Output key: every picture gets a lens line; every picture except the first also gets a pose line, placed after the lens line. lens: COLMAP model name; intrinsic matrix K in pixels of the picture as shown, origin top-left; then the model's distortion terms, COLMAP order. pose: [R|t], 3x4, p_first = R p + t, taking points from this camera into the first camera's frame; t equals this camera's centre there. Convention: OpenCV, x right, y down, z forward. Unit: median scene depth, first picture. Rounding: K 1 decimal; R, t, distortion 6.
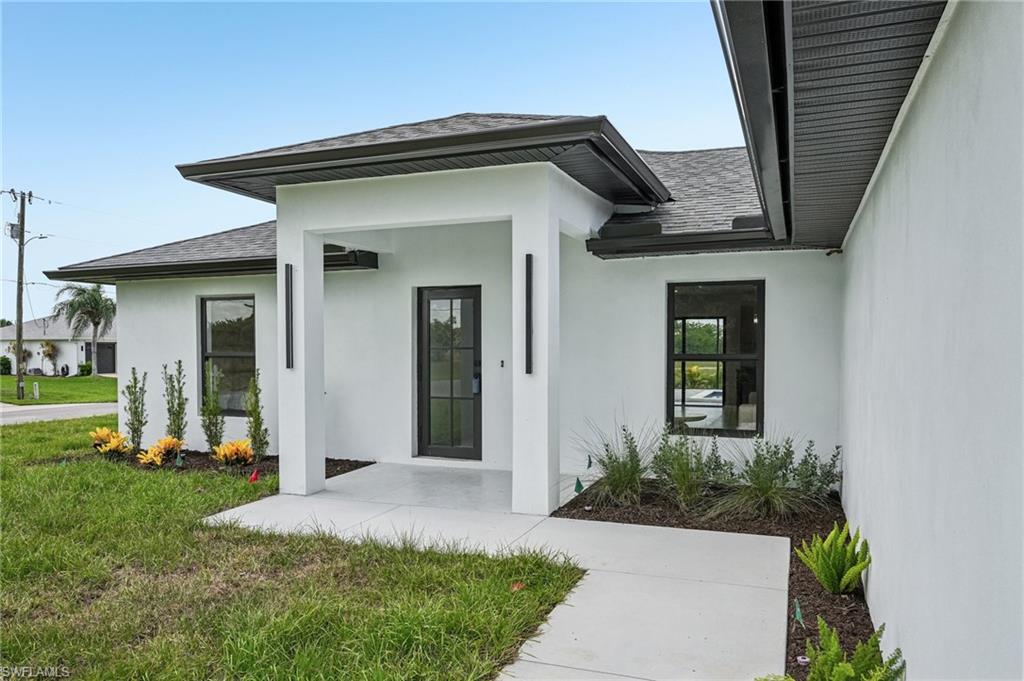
lens RADIAL K [[740.2, 0, 512.0], [0, 740.2, 340.5], [0, 0, 1]] dist [-0.002025, 0.000820]
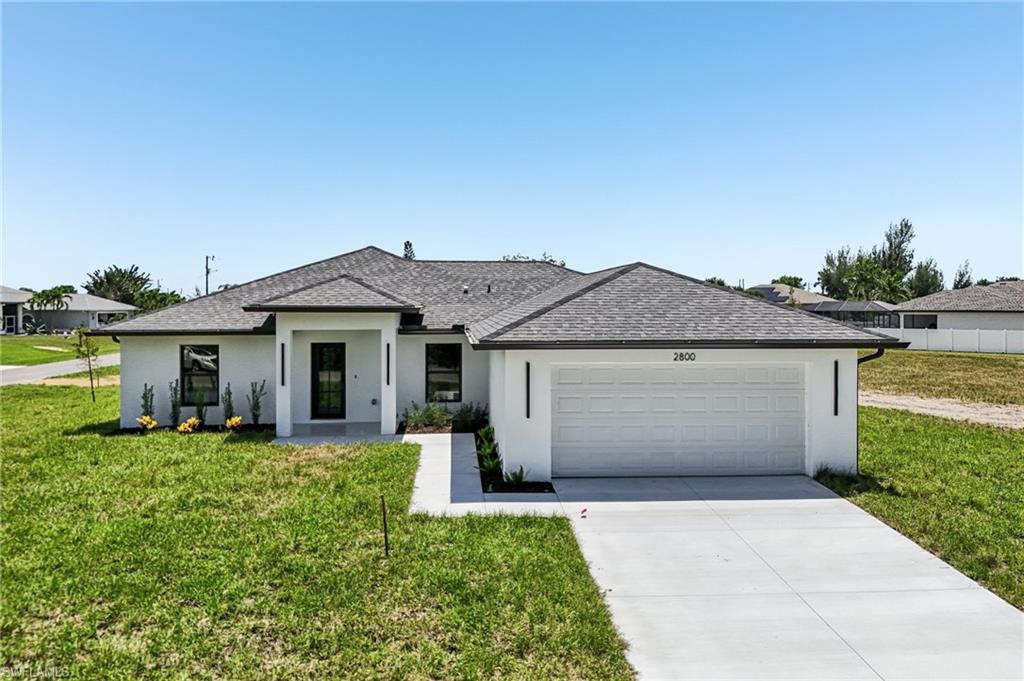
lens RADIAL K [[740.2, 0, 512.0], [0, 740.2, 340.5], [0, 0, 1]] dist [-0.002025, 0.000820]
pose [[0.907162, -0.023311, 0.420136, -0.613582], [0.004392, 0.998934, 0.045943, -0.212348], [-0.420759, -0.039832, 0.906298, -1.488288]]
